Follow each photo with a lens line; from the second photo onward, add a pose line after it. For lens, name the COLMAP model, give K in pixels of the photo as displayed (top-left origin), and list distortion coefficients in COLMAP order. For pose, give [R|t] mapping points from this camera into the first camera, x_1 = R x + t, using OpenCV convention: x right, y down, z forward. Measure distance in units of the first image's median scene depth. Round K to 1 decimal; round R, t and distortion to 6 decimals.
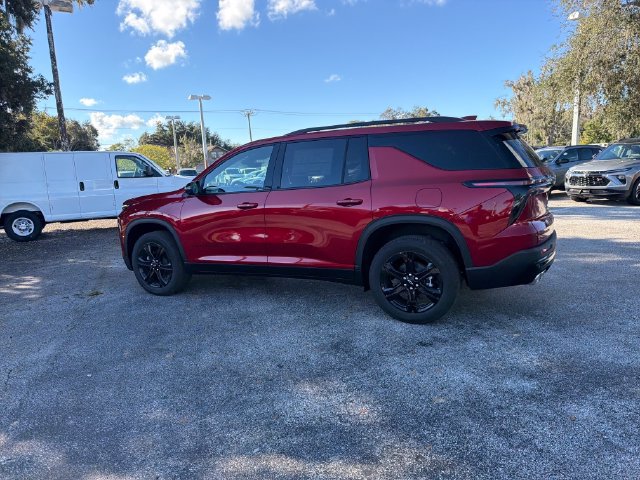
lens RADIAL K [[452.3, 0, 314.8], [0, 452.3, 240.3], [0, 0, 1]] dist [0.050473, -0.064755]
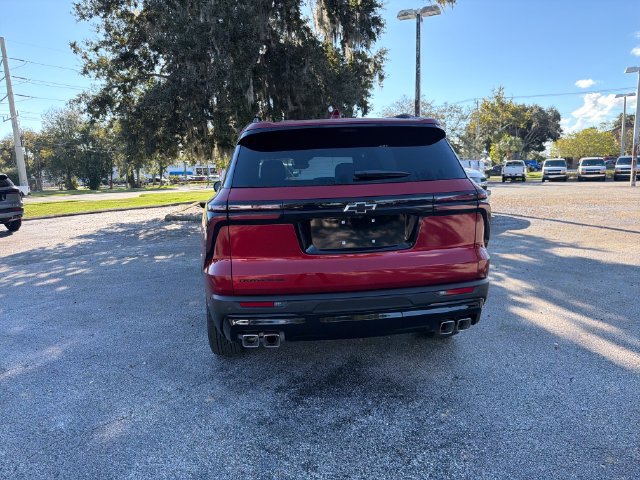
lens RADIAL K [[452.3, 0, 315.5], [0, 452.3, 241.8], [0, 0, 1]] dist [0.050473, -0.064755]
pose [[0.574348, 0.153009, -0.804184, 0.887866], [-0.125298, 0.987232, 0.098349, -0.125451], [0.808965, 0.044276, 0.586187, 0.530987]]
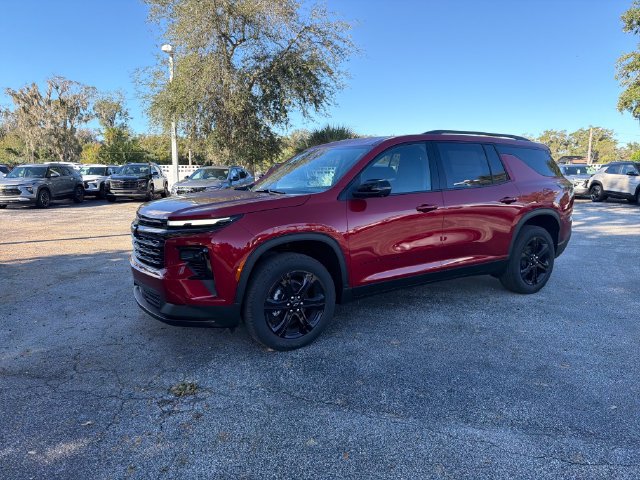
lens RADIAL K [[452.3, 0, 316.7], [0, 452.3, 242.5], [0, 0, 1]] dist [0.050473, -0.064755]
pose [[0.508543, -0.080540, 0.857261, -1.038392], [0.113625, 0.993186, 0.025906, -0.056164], [-0.853506, 0.084232, 0.514230, 0.728045]]
